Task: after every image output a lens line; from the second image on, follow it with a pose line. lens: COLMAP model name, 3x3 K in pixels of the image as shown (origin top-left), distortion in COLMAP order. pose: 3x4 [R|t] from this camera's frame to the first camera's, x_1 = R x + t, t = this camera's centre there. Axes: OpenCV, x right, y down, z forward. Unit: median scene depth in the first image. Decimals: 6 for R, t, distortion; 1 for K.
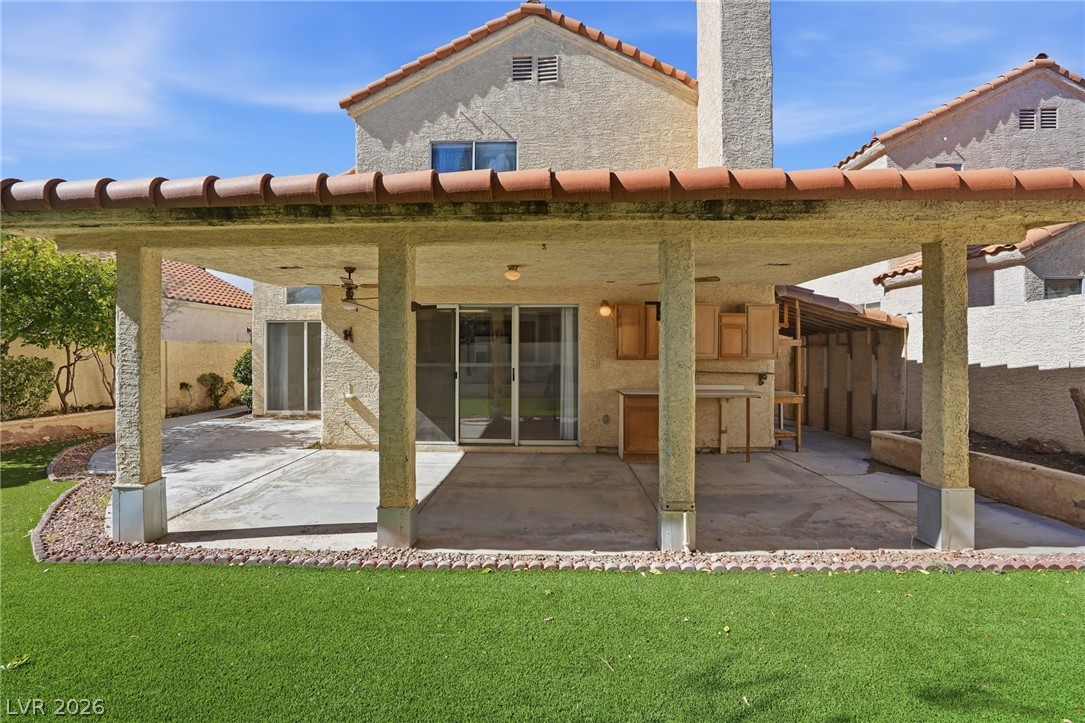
lens RADIAL K [[515.9, 0, 536.7], [0, 515.9, 356.1], [0, 0, 1]] dist [-0.029045, -0.000043]
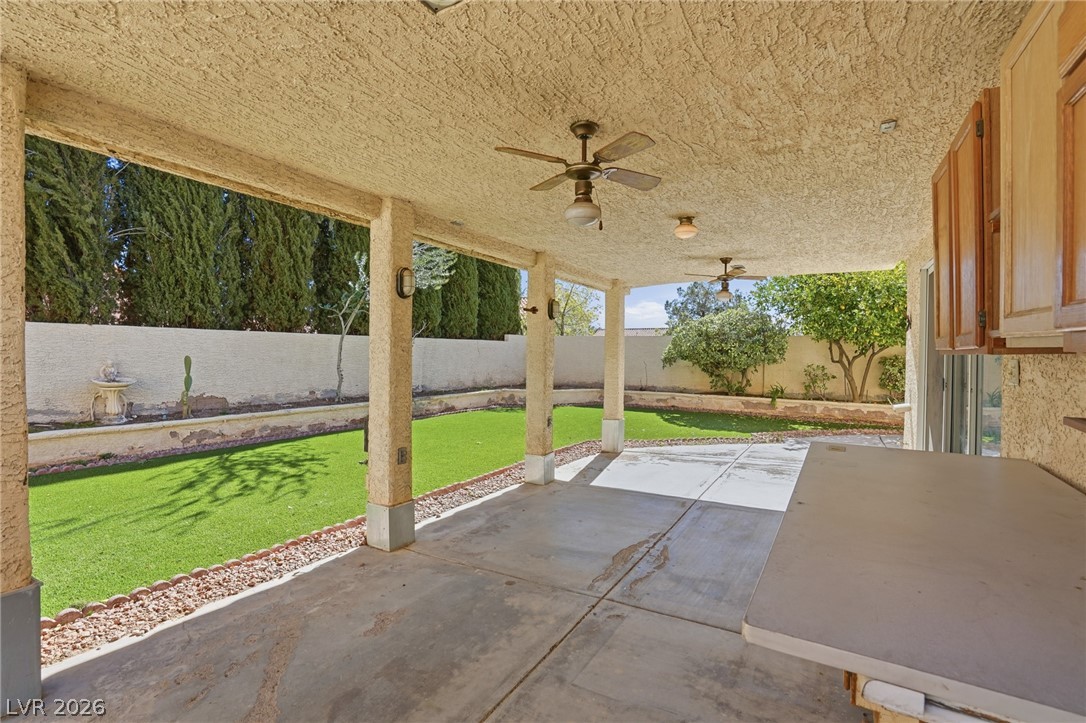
lens RADIAL K [[516.4, 0, 537.2], [0, 516.4, 356.1], [0, 0, 1]] dist [-0.029045, -0.000043]
pose [[-0.493846, 0.000658, -0.869549, 0.668292], [-0.016293, 0.999817, 0.010010, 0.009577], [0.869397, 0.019111, -0.493745, 1.177172]]
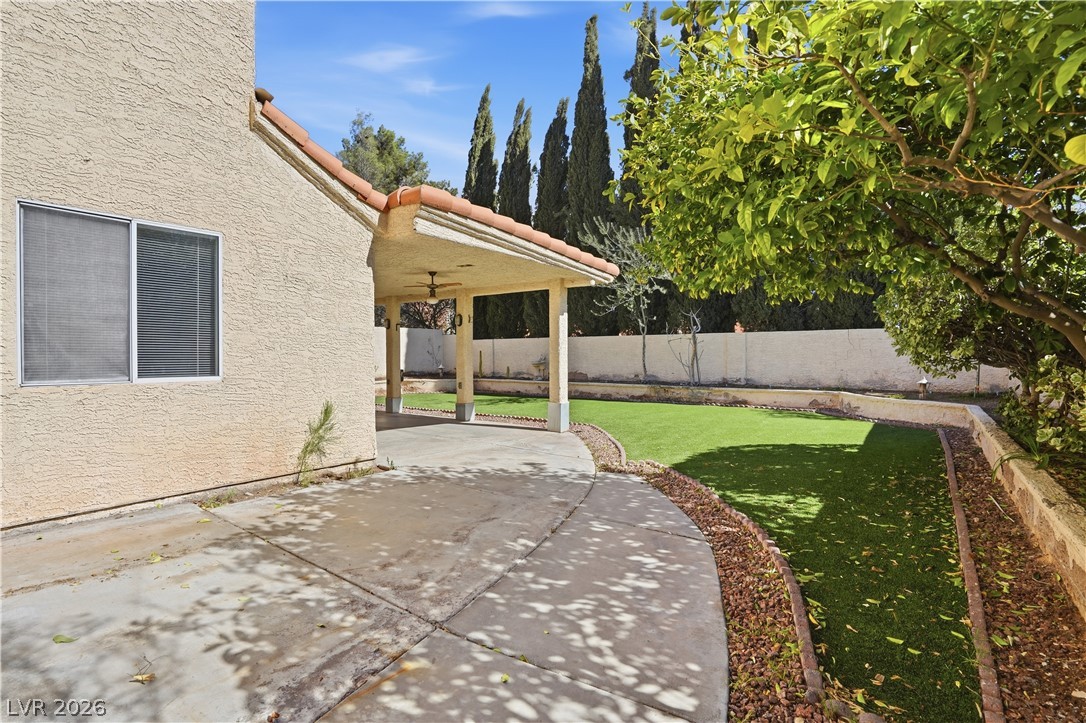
lens RADIAL K [[516.4, 0, 537.2], [0, 516.4, 356.1], [0, 0, 1]] dist [-0.029045, -0.000043]
pose [[-0.807940, -0.000029, 0.589265, -1.367114], [0.007732, 0.999913, 0.010651, 0.033145], [-0.589215, 0.013161, -0.807869, 1.918045]]
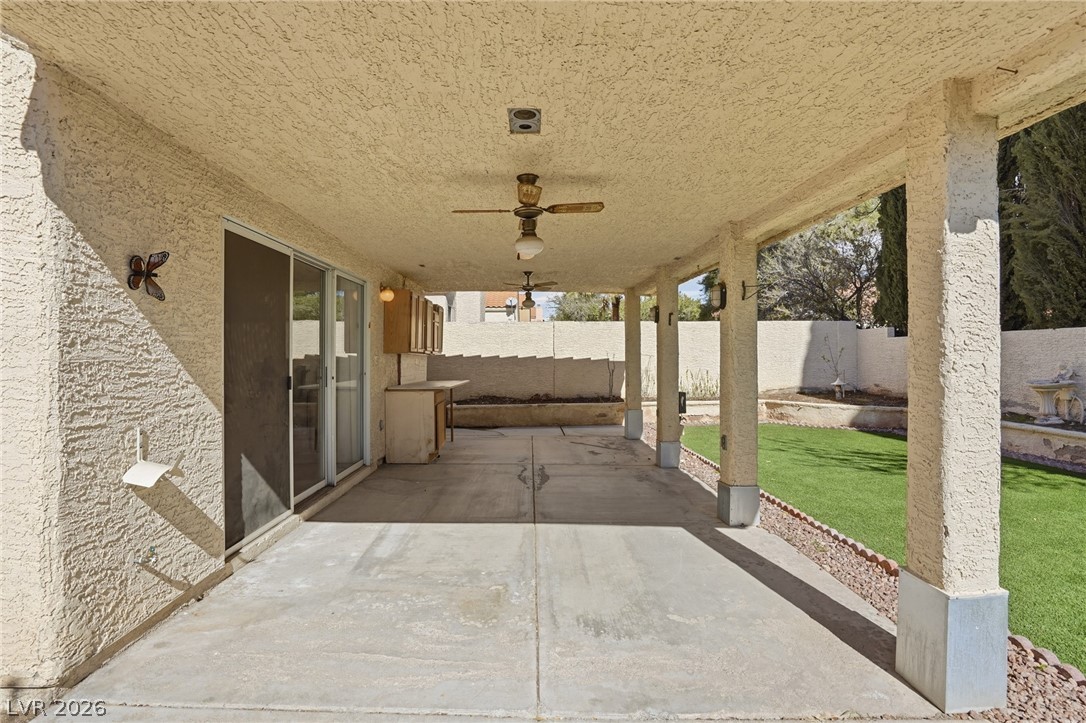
lens RADIAL K [[516.4, 0, 537.2], [0, 516.4, 356.1], [0, 0, 1]] dist [-0.029045, -0.000043]
pose [[-0.047855, -0.001015, 0.998854, -0.907263], [0.011882, 0.999928, 0.001585, 0.015636], [-0.998784, 0.011945, -0.047839, 1.023080]]
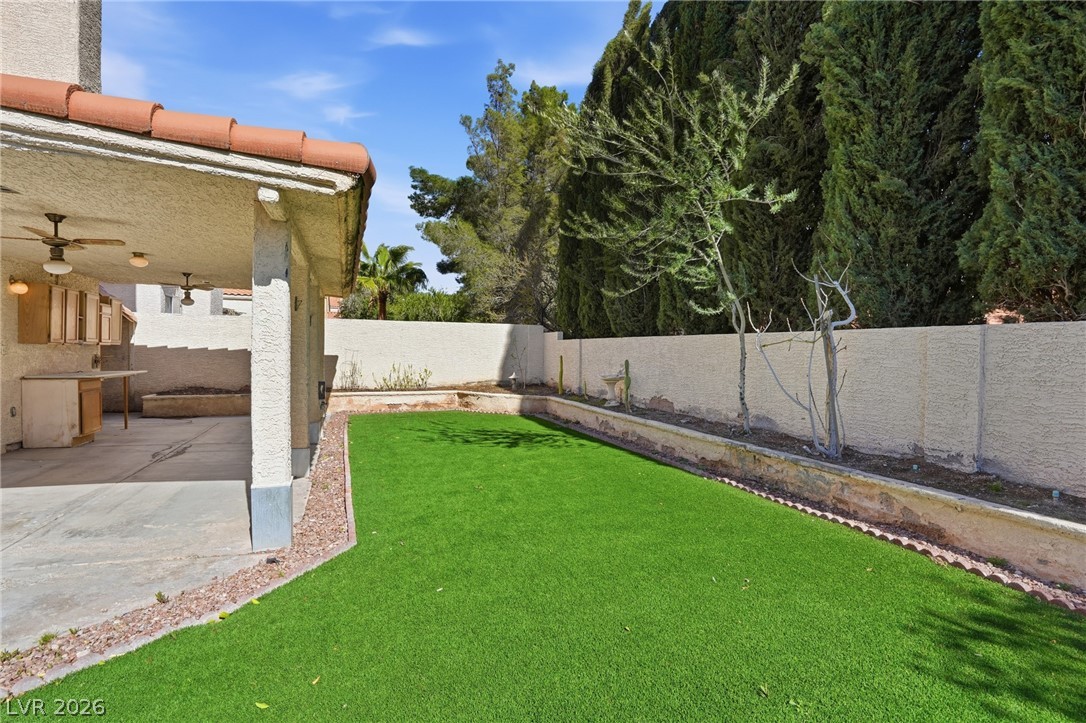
lens RADIAL K [[528.9, 0, 510.4], [0, 528.9, 374.4], [0, 0, 1]] dist [-0.003124, 0.000180]
pose [[-0.337795, -0.047472, 0.940022, -1.288664], [-0.010705, 0.998856, 0.046597, 0.010330], [-0.941159, 0.005677, -0.337917, 0.650143]]
